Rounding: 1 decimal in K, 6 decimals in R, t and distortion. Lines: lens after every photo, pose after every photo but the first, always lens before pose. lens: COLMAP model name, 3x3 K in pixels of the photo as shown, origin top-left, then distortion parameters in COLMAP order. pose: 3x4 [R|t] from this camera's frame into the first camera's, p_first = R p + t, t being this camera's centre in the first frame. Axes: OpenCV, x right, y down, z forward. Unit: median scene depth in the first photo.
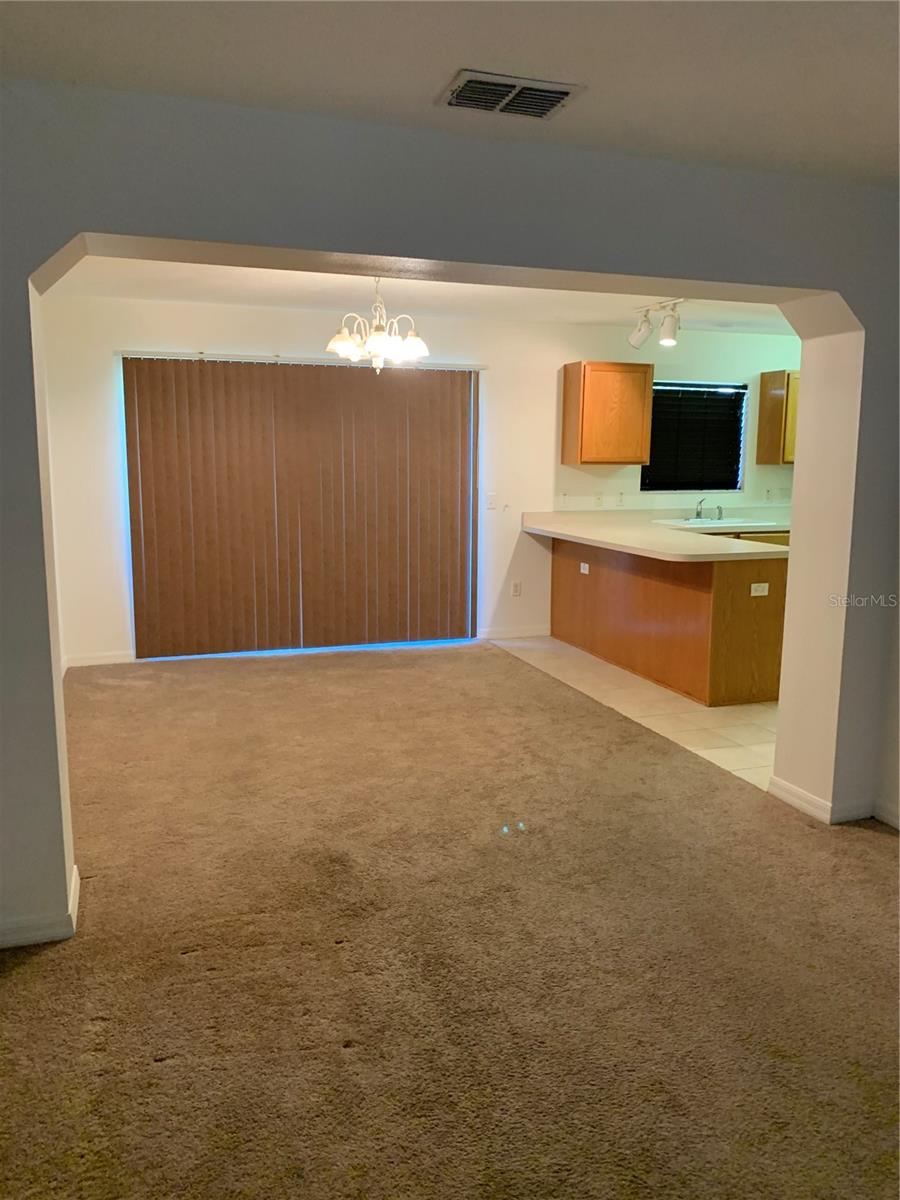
lens RADIAL K [[918.8, 0, 476.3], [0, 918.8, 574.4], [0, 0, 1]] dist [0.063801, -0.067766]
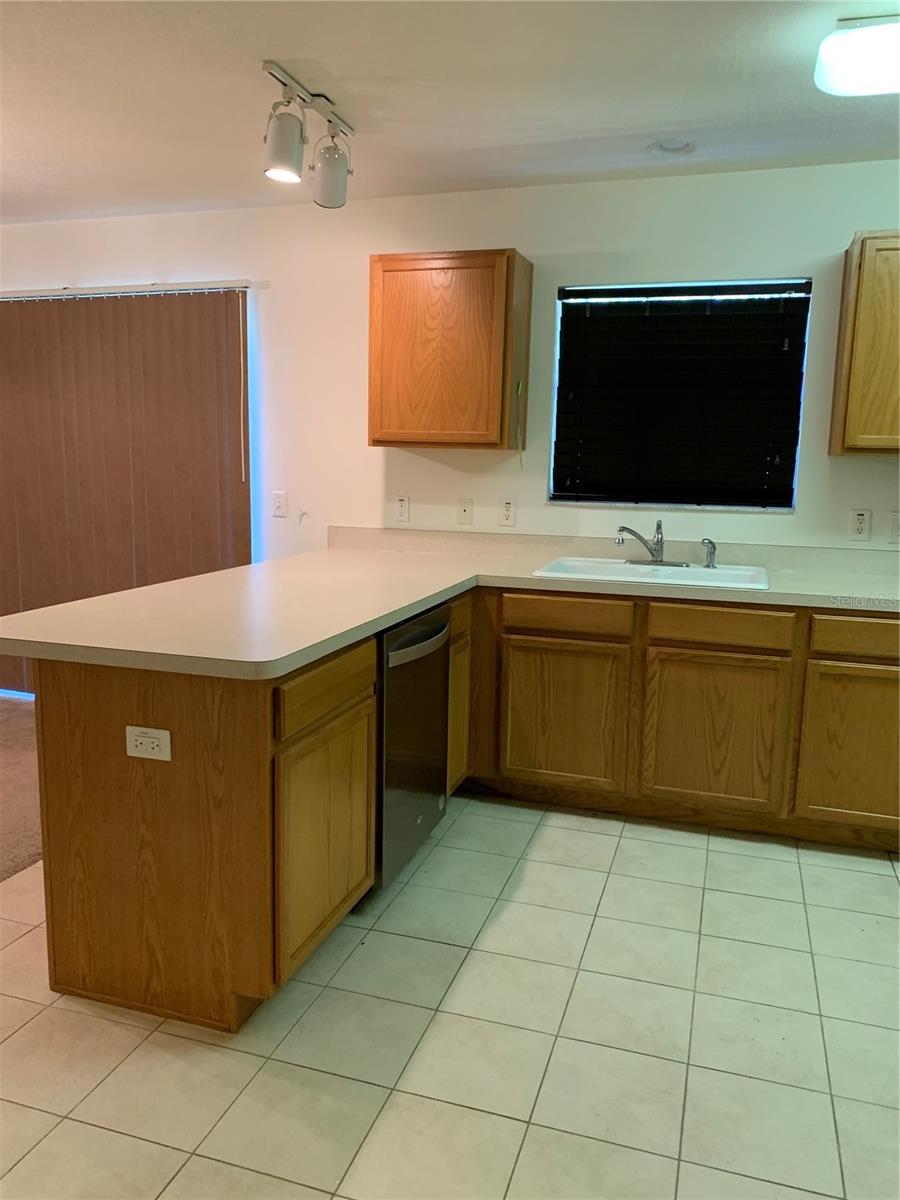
lens RADIAL K [[918.8, 0, 449.1], [0, 918.8, 596.2], [0, 0, 1]] dist [0.063801, -0.067766]
pose [[0.794227, 0.102612, -0.598894, 0.453415], [-0.094245, 0.994513, 0.045413, -0.054036], [0.600268, 0.020374, 0.799539, 0.538814]]
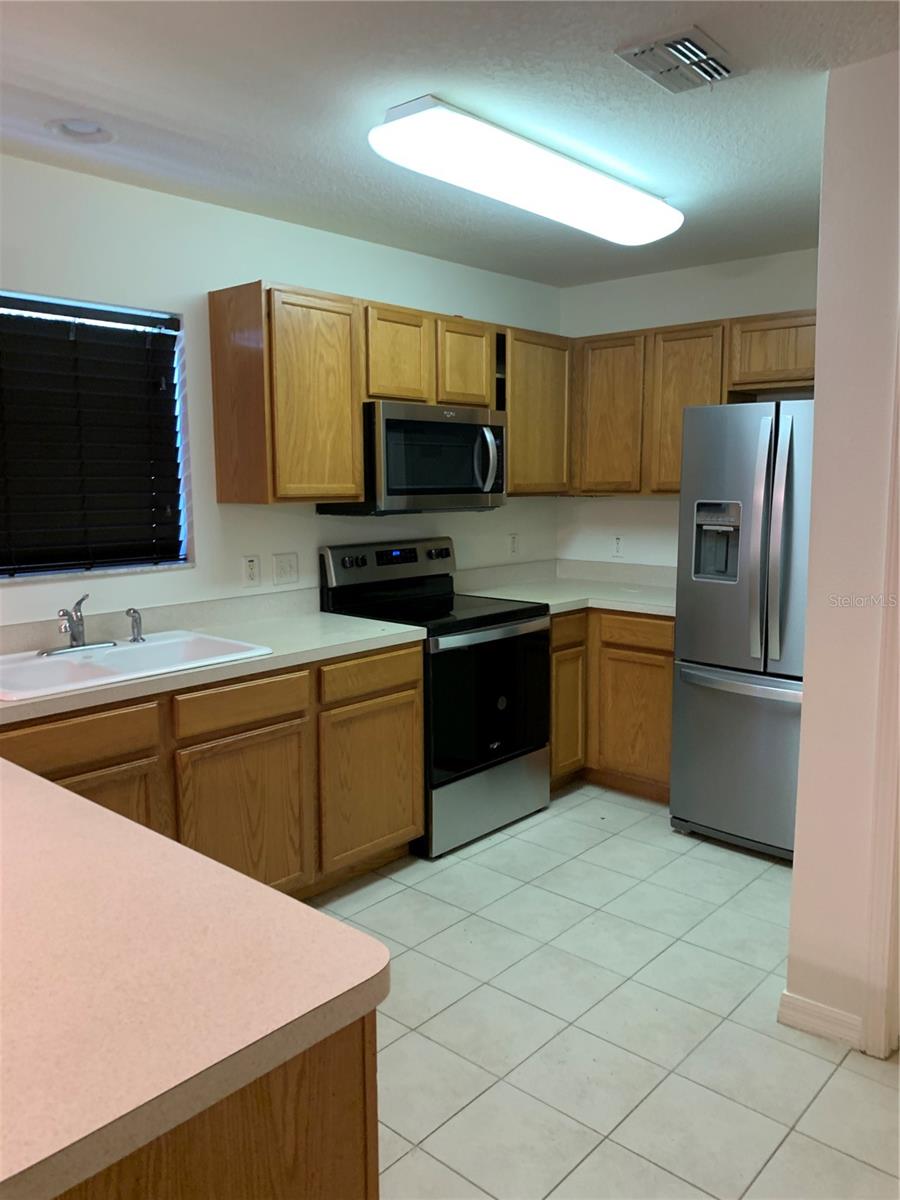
lens RADIAL K [[918.8, 0, 451.7], [0, 918.8, 585.7], [0, 0, 1]] dist [0.063801, -0.067766]
pose [[0.875859, -0.073940, 0.476869, 0.195137], [0.080372, 0.996741, 0.006929, -0.076401], [-0.475827, 0.032259, 0.878947, 0.583447]]
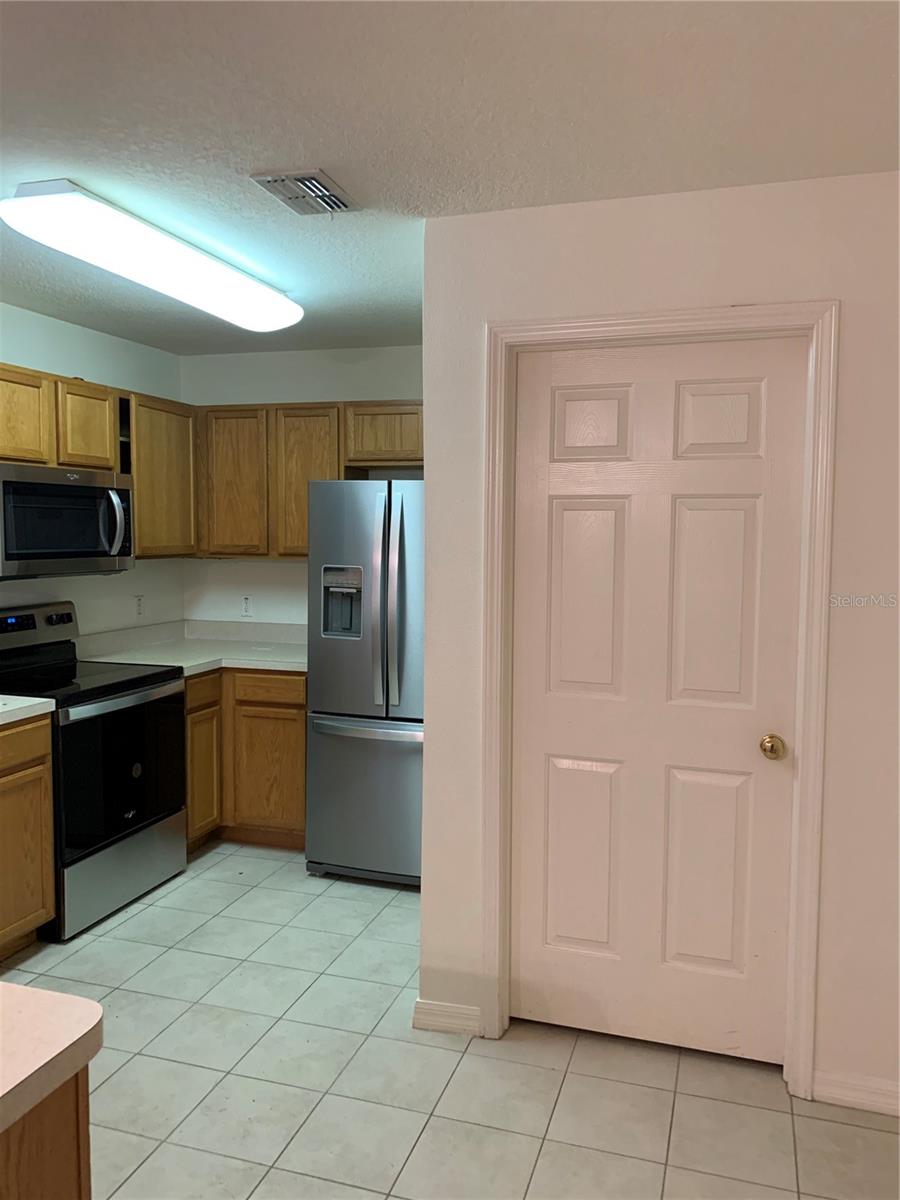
lens RADIAL K [[918.8, 0, 446.7], [0, 918.8, 592.1], [0, 0, 1]] dist [0.063801, -0.067766]
pose [[0.608393, -0.063807, 0.791067, 0.166715], [0.109579, 0.993970, -0.004102, -0.081626], [-0.786034, 0.089180, 0.611716, 0.569128]]
